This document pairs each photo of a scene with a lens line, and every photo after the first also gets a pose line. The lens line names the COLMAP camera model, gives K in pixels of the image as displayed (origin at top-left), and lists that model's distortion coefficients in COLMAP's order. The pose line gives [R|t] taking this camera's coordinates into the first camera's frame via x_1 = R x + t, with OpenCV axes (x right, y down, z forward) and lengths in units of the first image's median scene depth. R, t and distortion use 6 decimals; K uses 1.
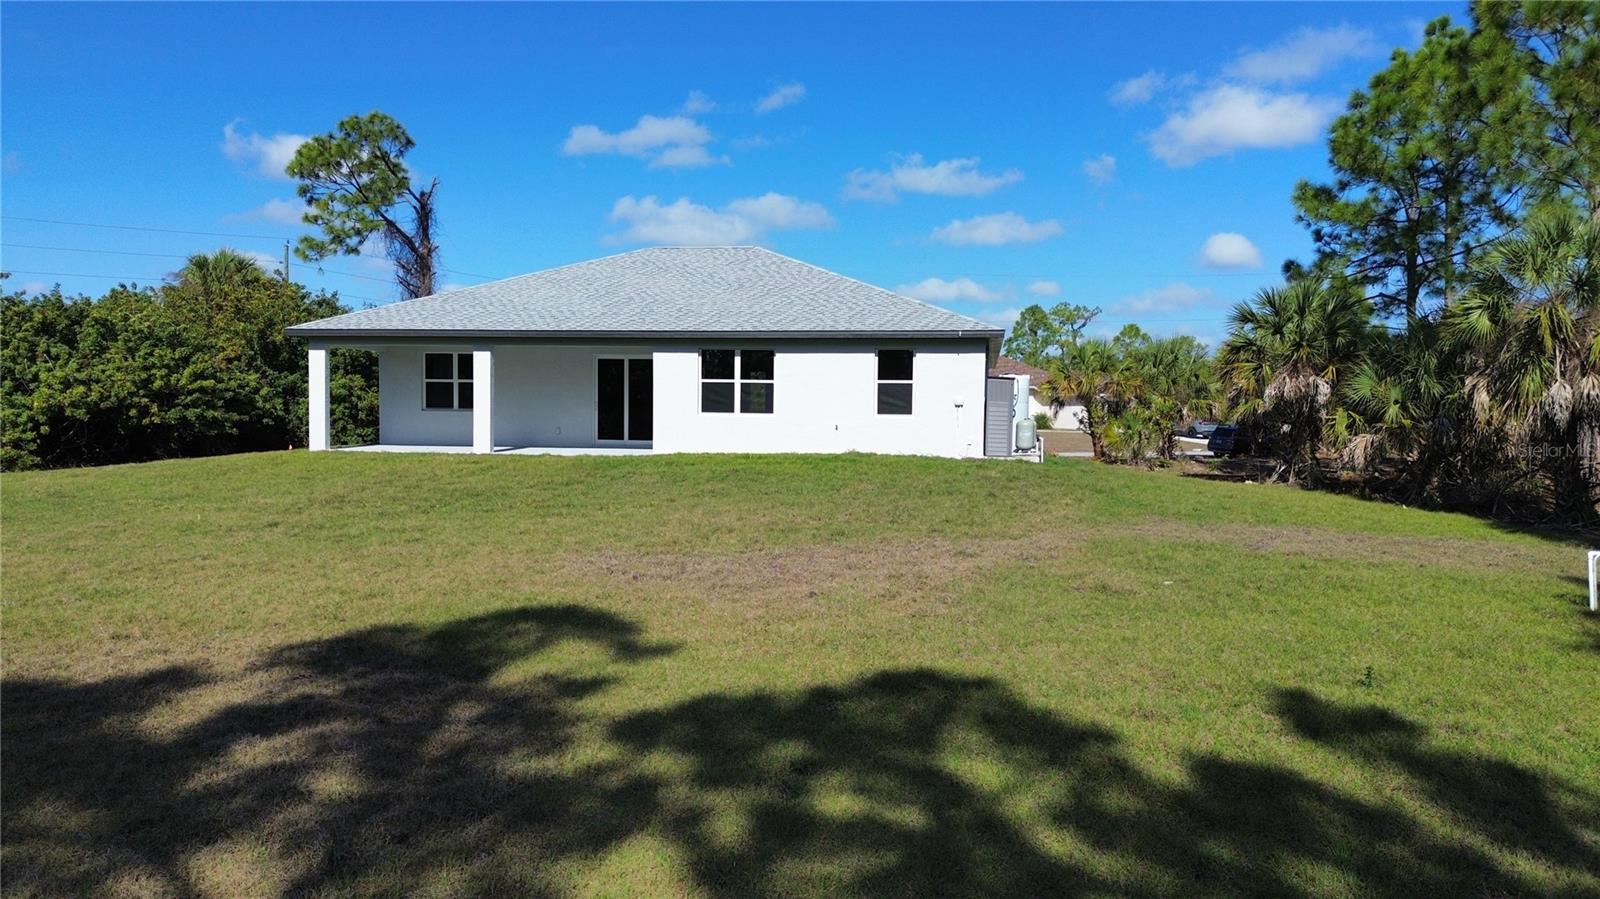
lens RADIAL K [[1102.0, 0, 800.0], [0, 1102.0, 449.5], [0, 0, 1]] dist [0.092223, -0.089533]
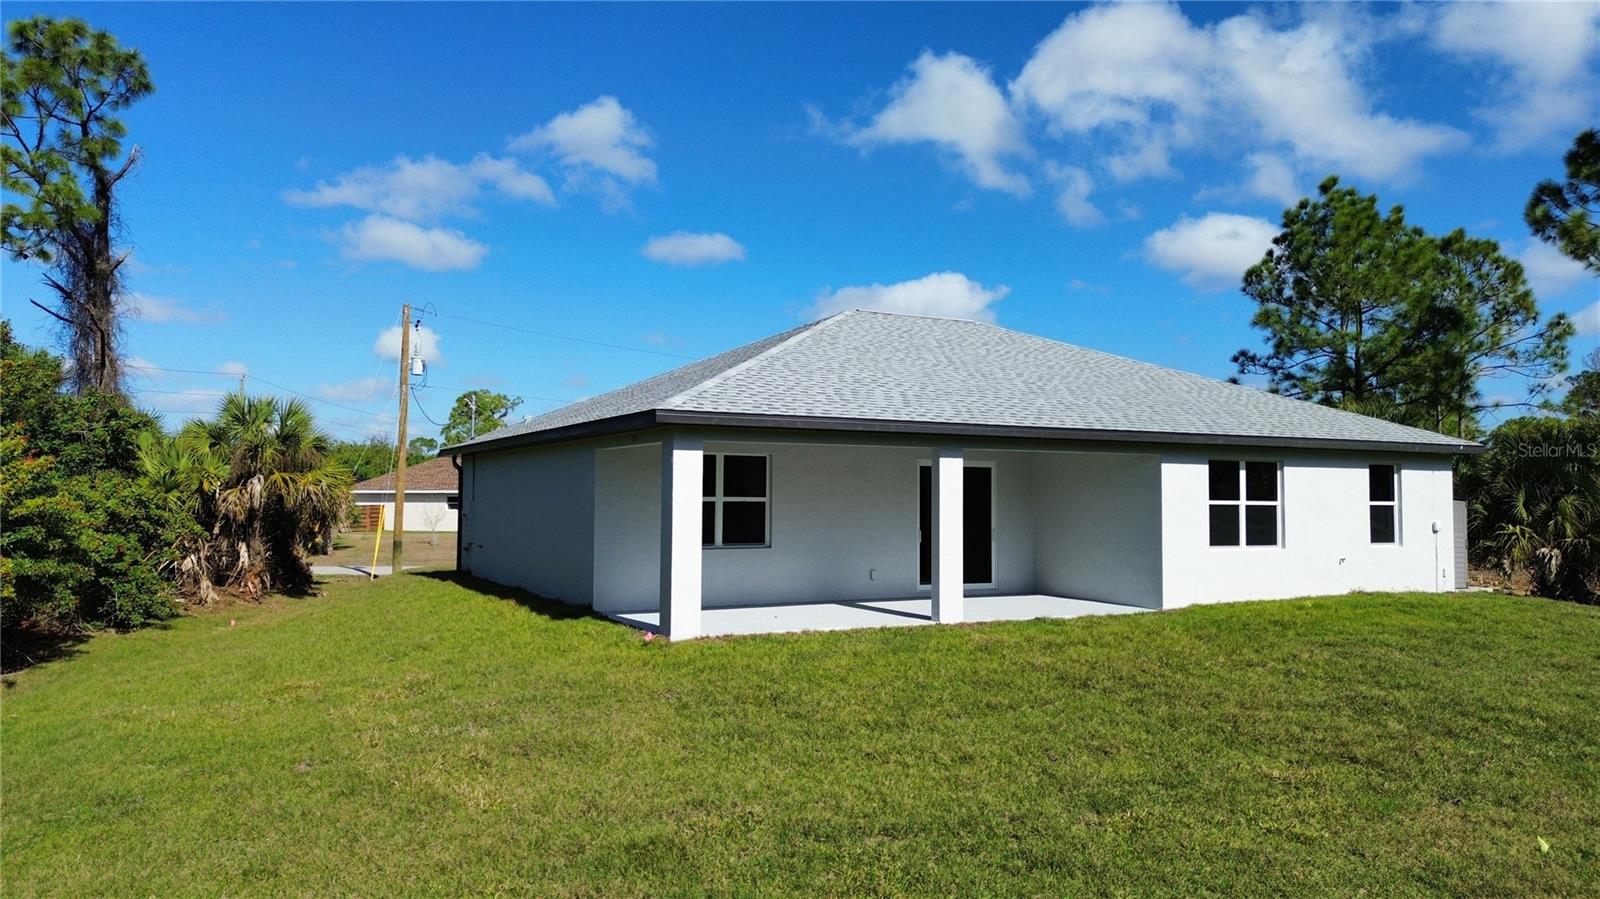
lens RADIAL K [[1102.0, 0, 800.0], [0, 1102.0, 449.5], [0, 0, 1]] dist [0.092223, -0.089533]
pose [[0.799524, 0.021804, 0.600239, -0.656730], [0.025782, 0.997174, -0.070565, -0.046151], [-0.600081, 0.071893, 0.796702, 0.507875]]
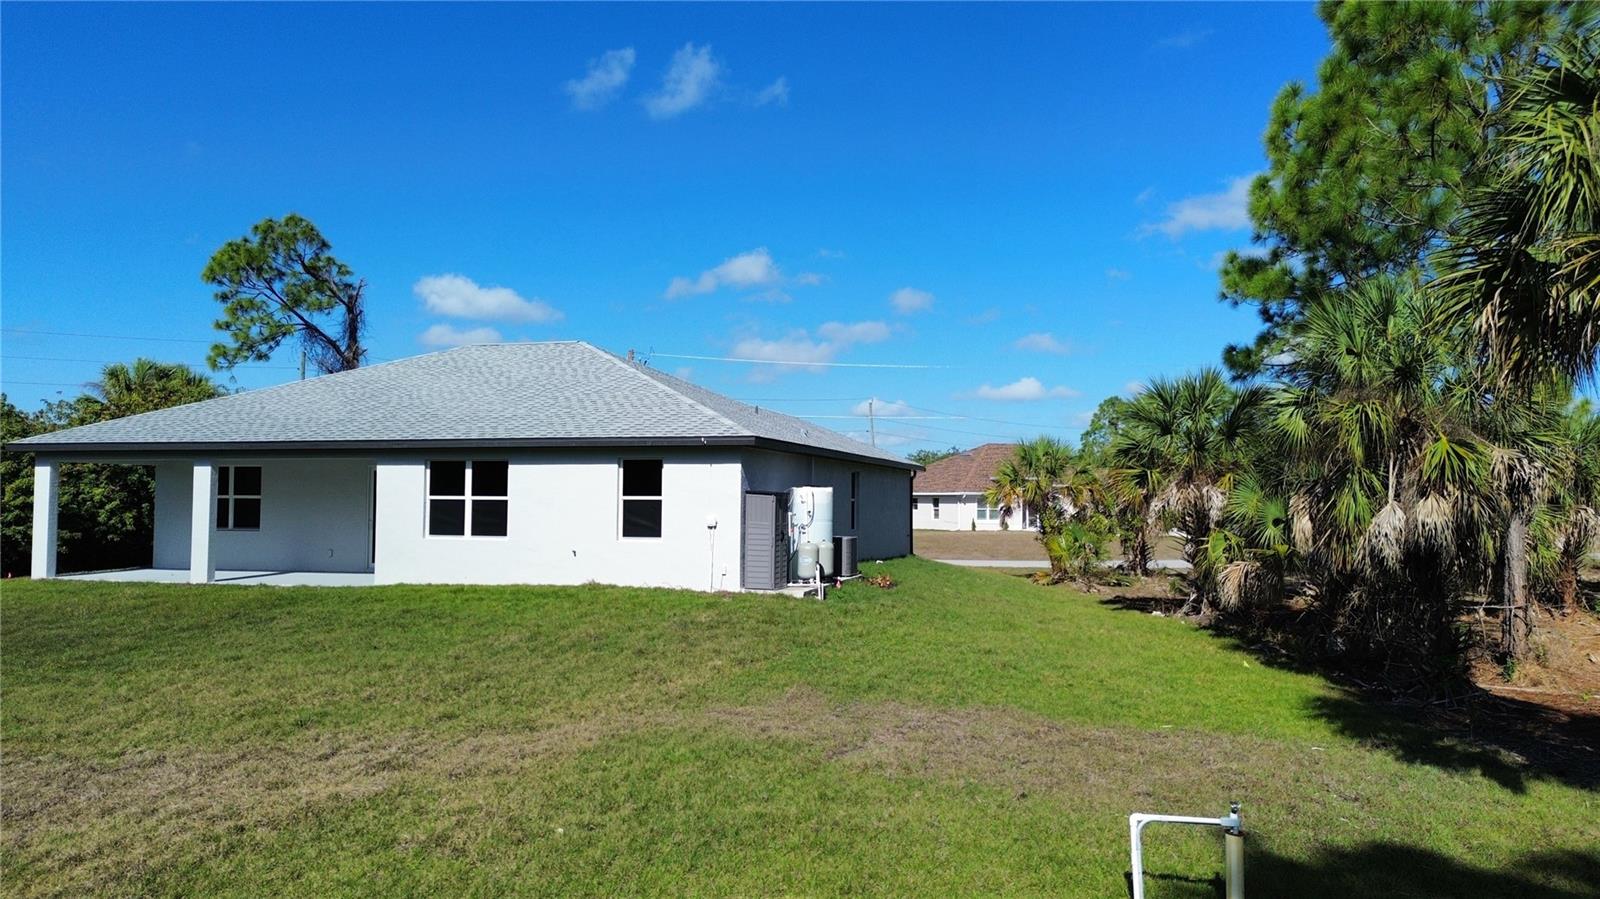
lens RADIAL K [[1096.9, 0, 802.6], [0, 1096.9, 483.1], [0, 0, 1]] dist [0.042650, -0.000258]
pose [[0.992761, -0.007277, -0.119883, 0.262378], [0.000586, 0.998445, -0.055751, -0.022993], [0.120102, 0.055277, 0.991221, 0.170866]]
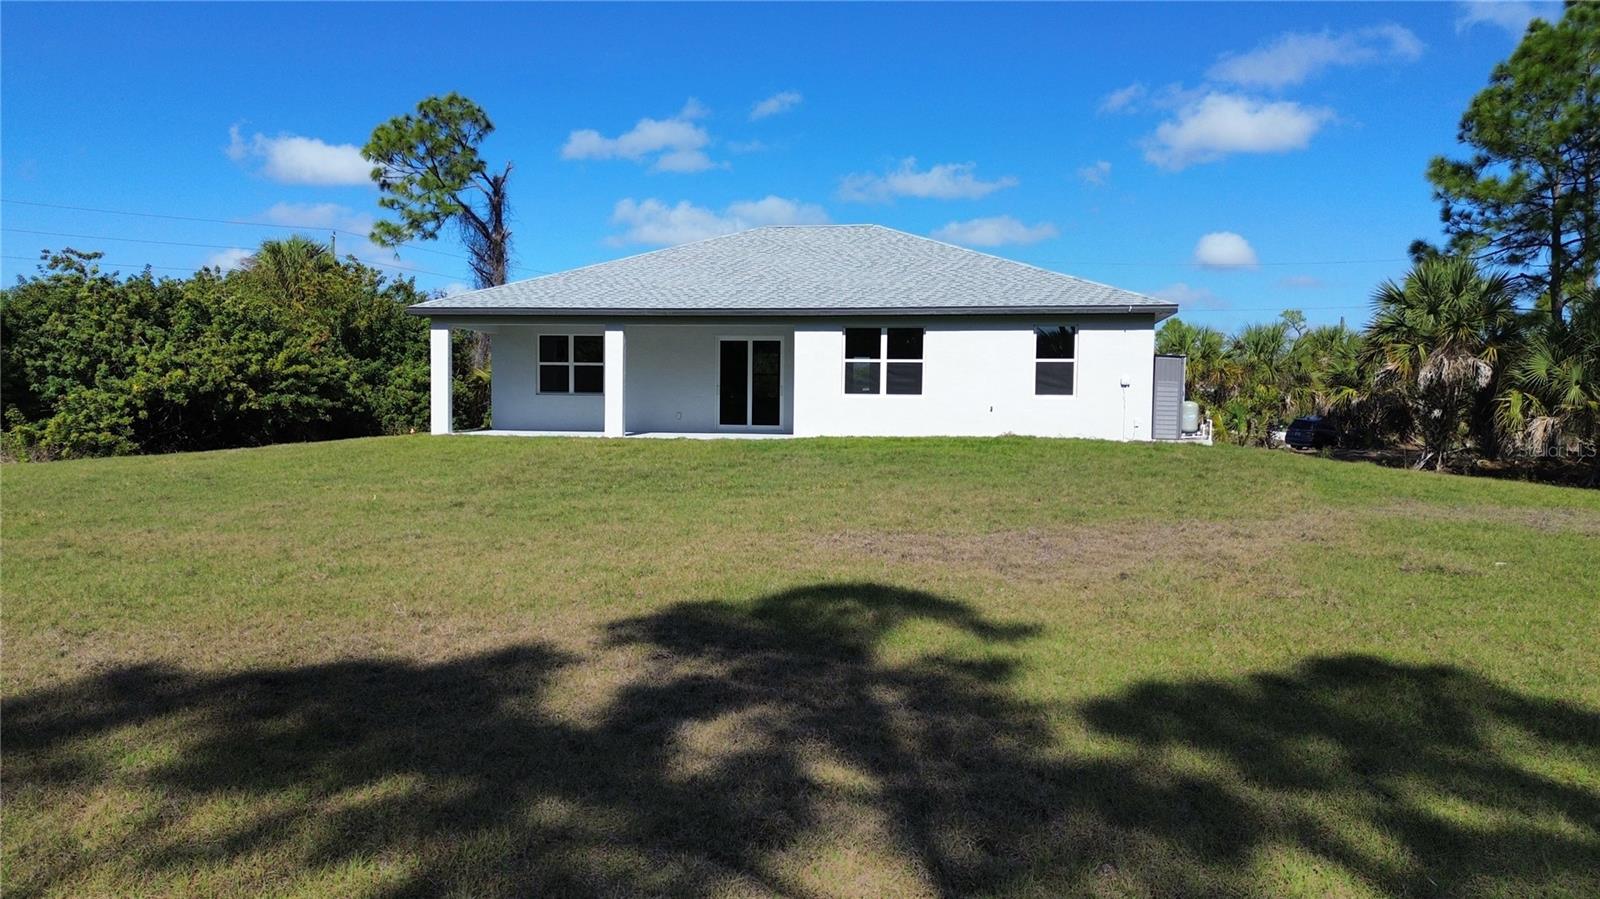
lens RADIAL K [[1102.0, 0, 800.0], [0, 1102.0, 449.5], [0, 0, 1]] dist [0.092223, -0.089533]
pose [[0.999998, 0.000421, -0.001870, -0.111881], [-0.000420, 1.000000, 0.000068, 0.012802], [0.001870, -0.000067, 0.999998, 0.040488]]
